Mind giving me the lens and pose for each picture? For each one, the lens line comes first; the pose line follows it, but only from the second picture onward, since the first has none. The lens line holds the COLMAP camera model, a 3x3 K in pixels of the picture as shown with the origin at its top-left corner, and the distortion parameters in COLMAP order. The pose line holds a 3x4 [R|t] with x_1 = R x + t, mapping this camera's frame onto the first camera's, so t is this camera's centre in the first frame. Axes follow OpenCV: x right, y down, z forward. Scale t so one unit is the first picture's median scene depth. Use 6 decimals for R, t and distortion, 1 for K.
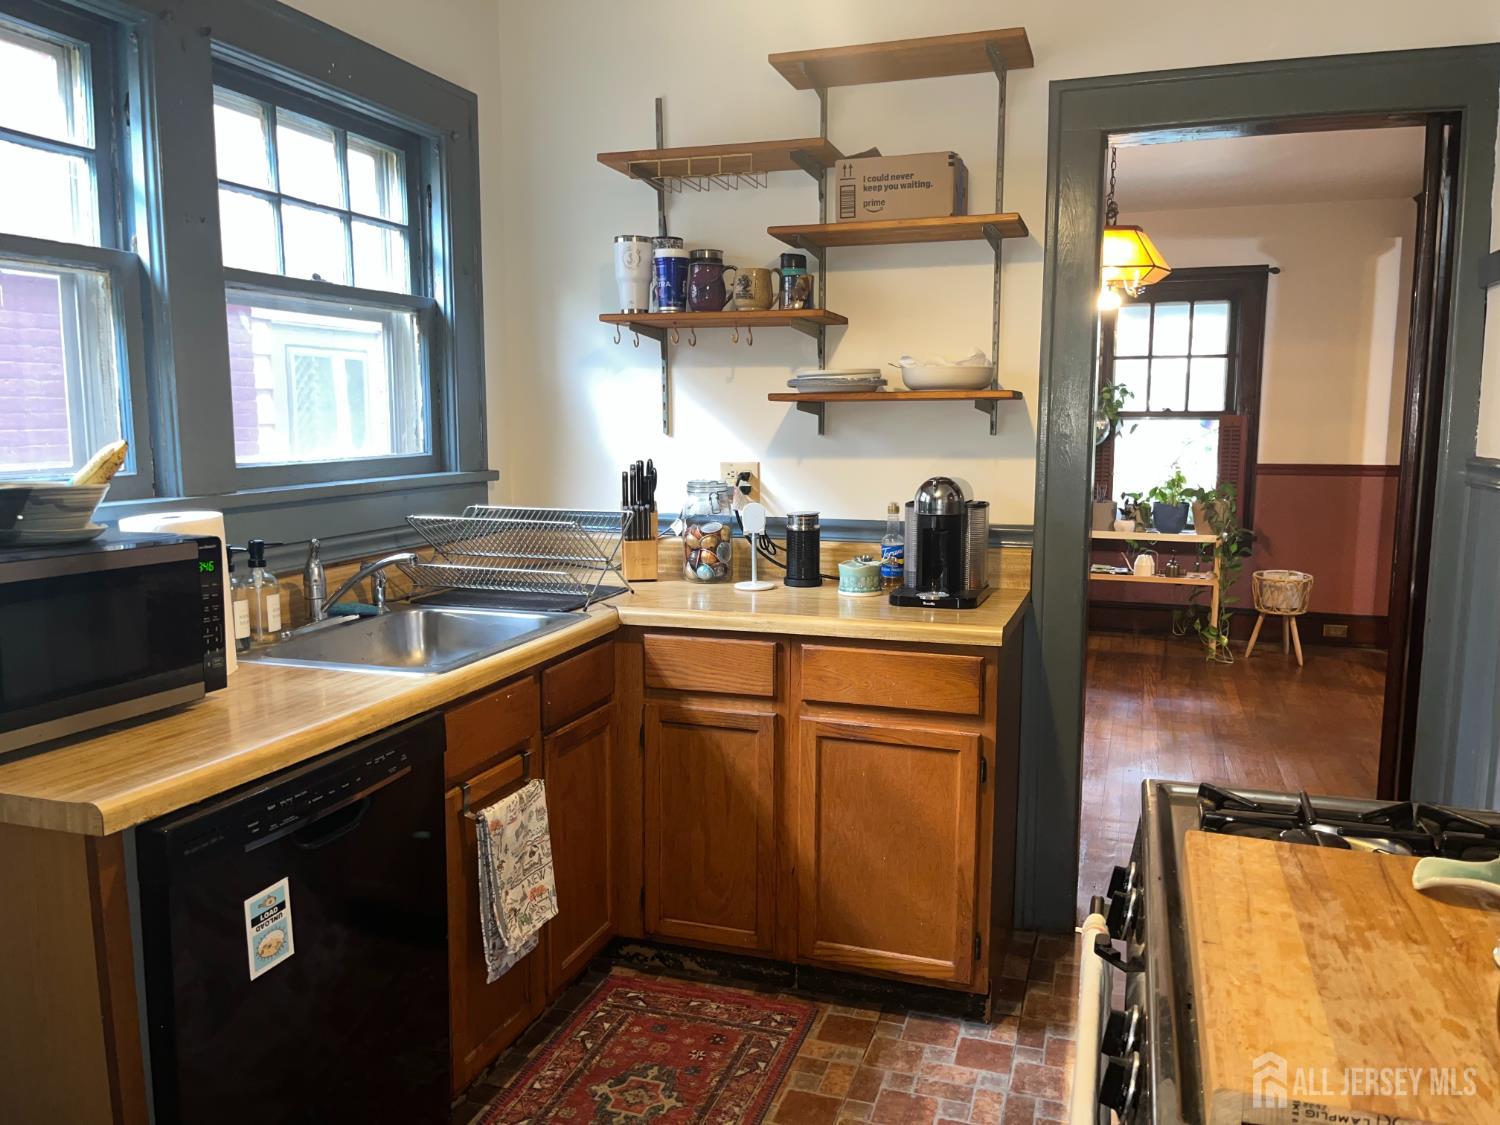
lens RADIAL K [[1153.6, 0, 748.6], [0, 1153.6, 572.9], [0, 0, 1]] dist [0.084393, -0.118779]
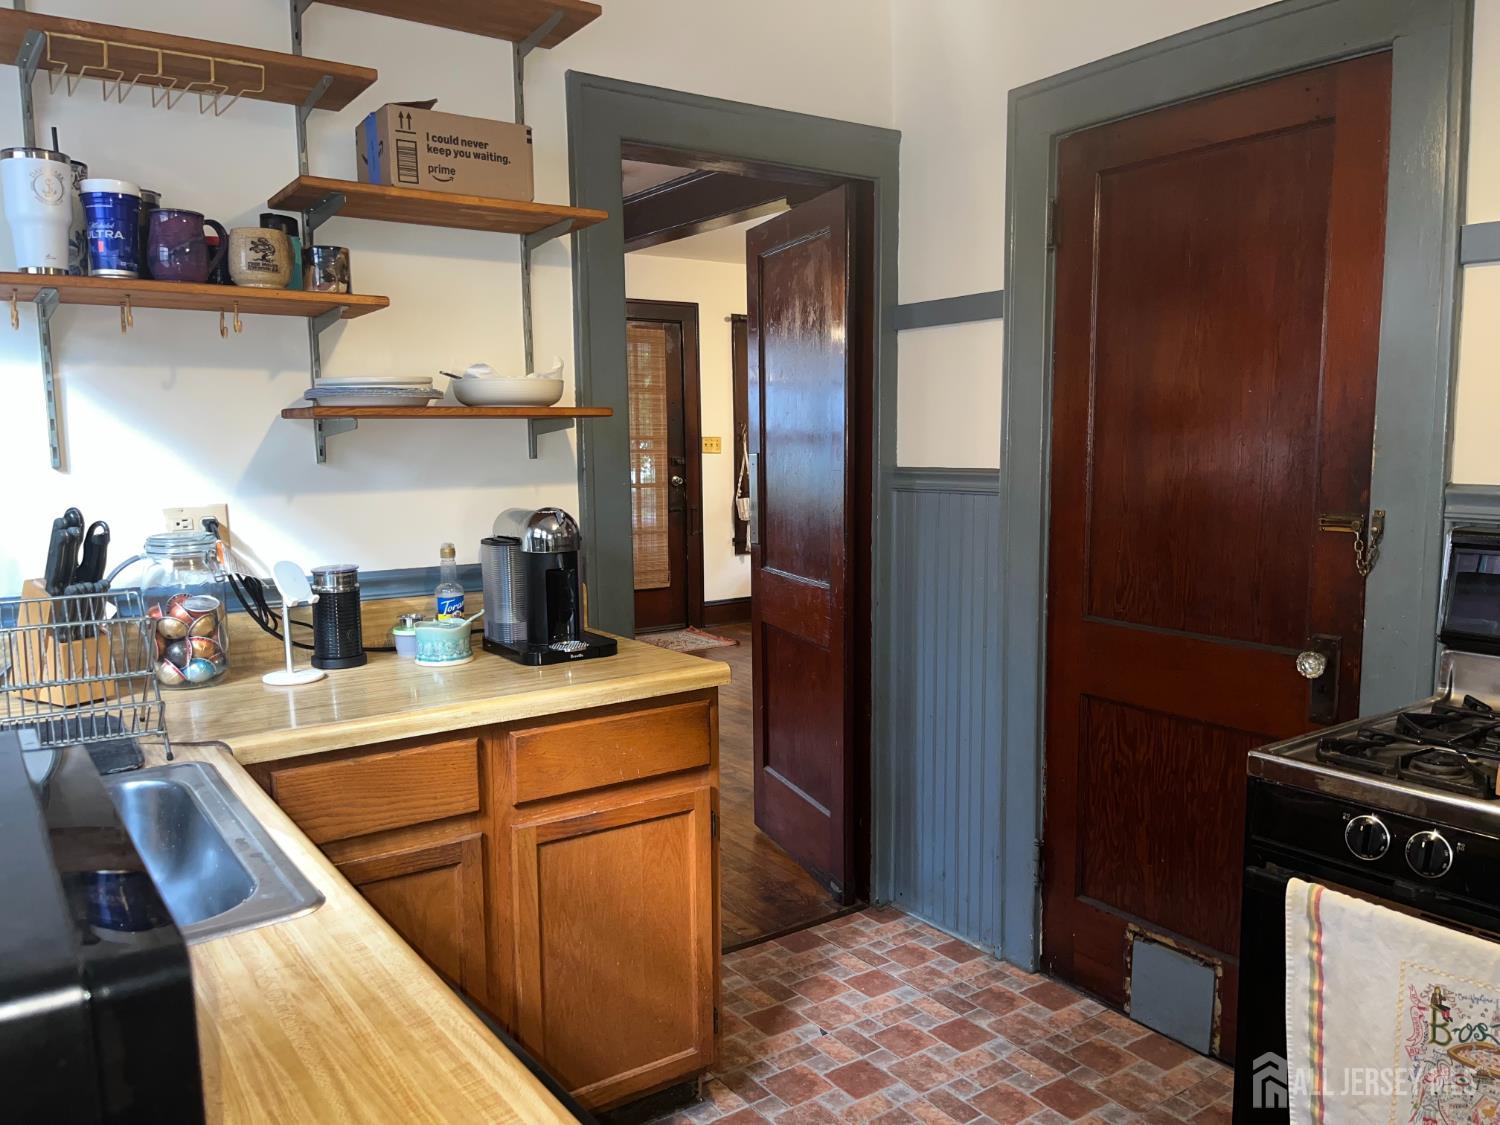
lens RADIAL K [[1153.6, 0, 748.6], [0, 1153.6, 572.9], [0, 0, 1]] dist [0.084393, -0.118779]
pose [[0.589331, -0.104476, 0.801107, -0.410907], [0.118808, 0.992030, 0.041975, -0.050290], [-0.799108, 0.070440, 0.597047, 0.354087]]
